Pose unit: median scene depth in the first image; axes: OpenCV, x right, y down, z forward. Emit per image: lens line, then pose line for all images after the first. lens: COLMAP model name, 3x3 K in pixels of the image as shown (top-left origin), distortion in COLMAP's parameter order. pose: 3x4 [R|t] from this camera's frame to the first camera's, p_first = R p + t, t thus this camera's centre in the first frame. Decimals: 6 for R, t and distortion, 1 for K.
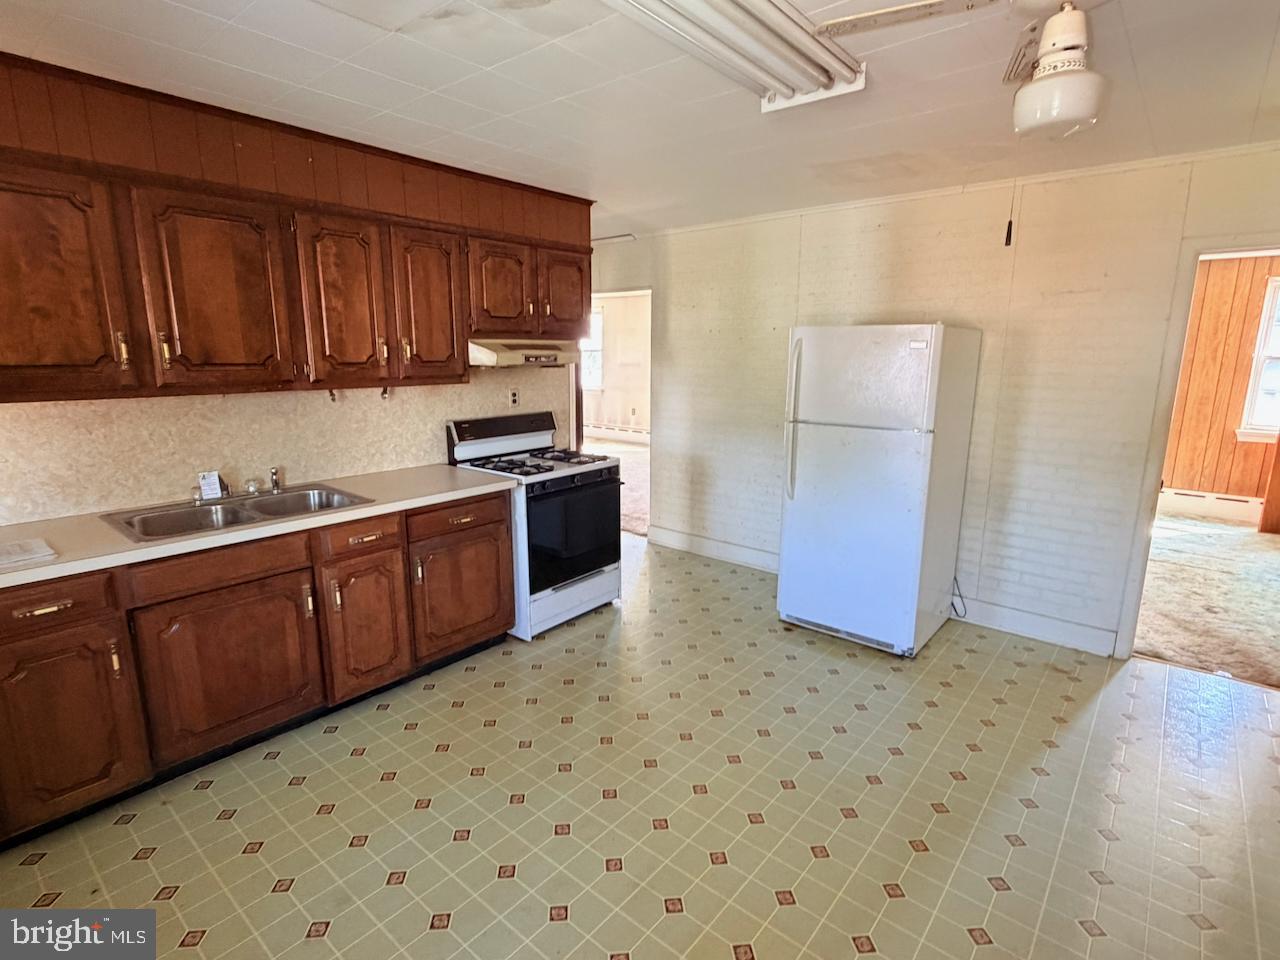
lens RADIAL K [[642.1, 0, 640.0], [0, 642.1, 480.0], [0, 0, 1]] dist [0.001254, -0.000083]
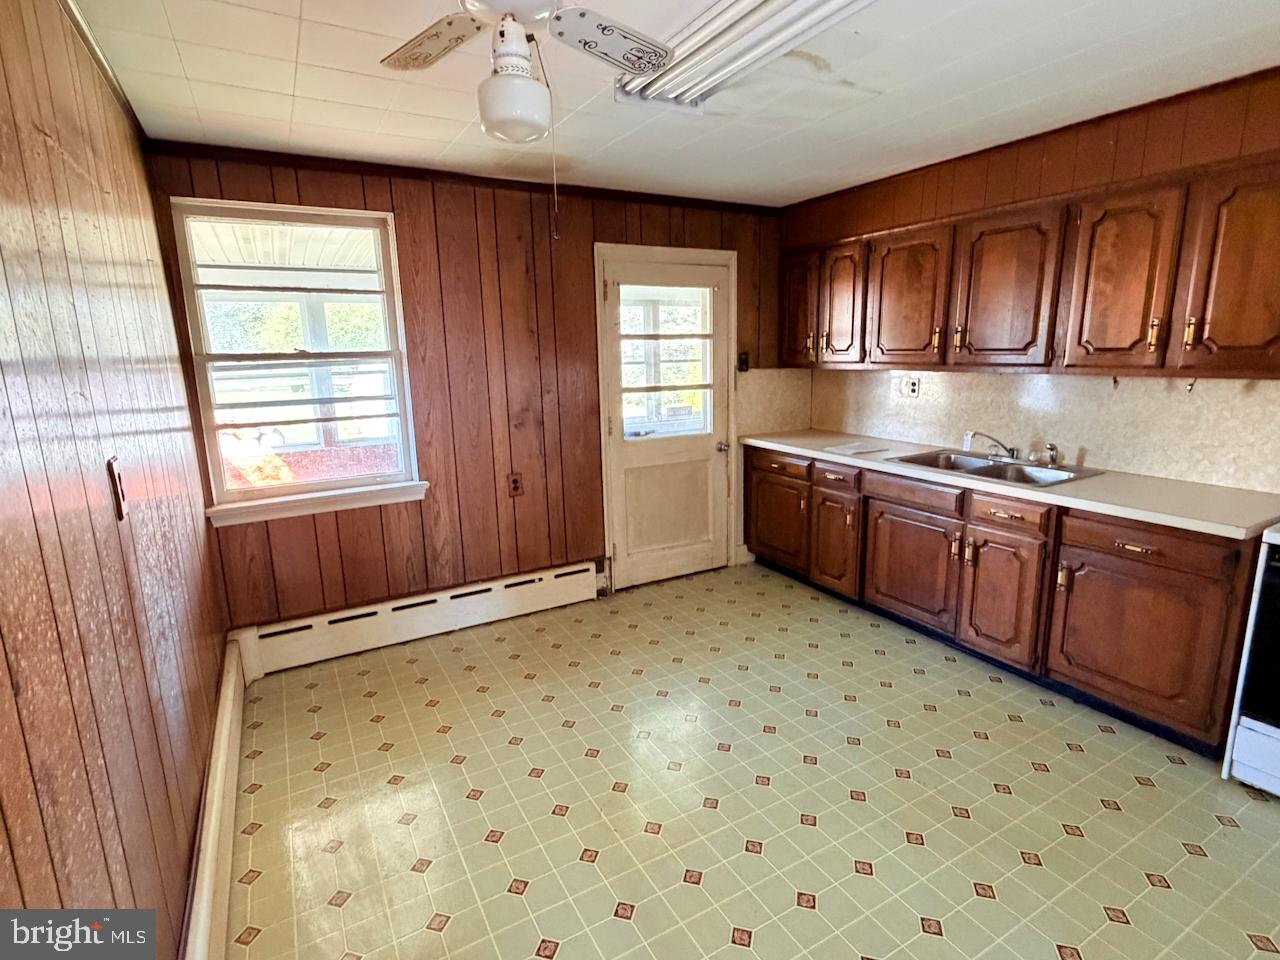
lens RADIAL K [[642.9, 0, 637.5], [0, 642.9, 476.7], [0, 0, 1]] dist [0.004079, 0.000291]
pose [[-0.343907, 0.191222, -0.919327, 0.686735], [-0.167018, 0.950977, 0.260285, -0.132770], [0.924031, 0.243058, -0.295110, 0.678590]]
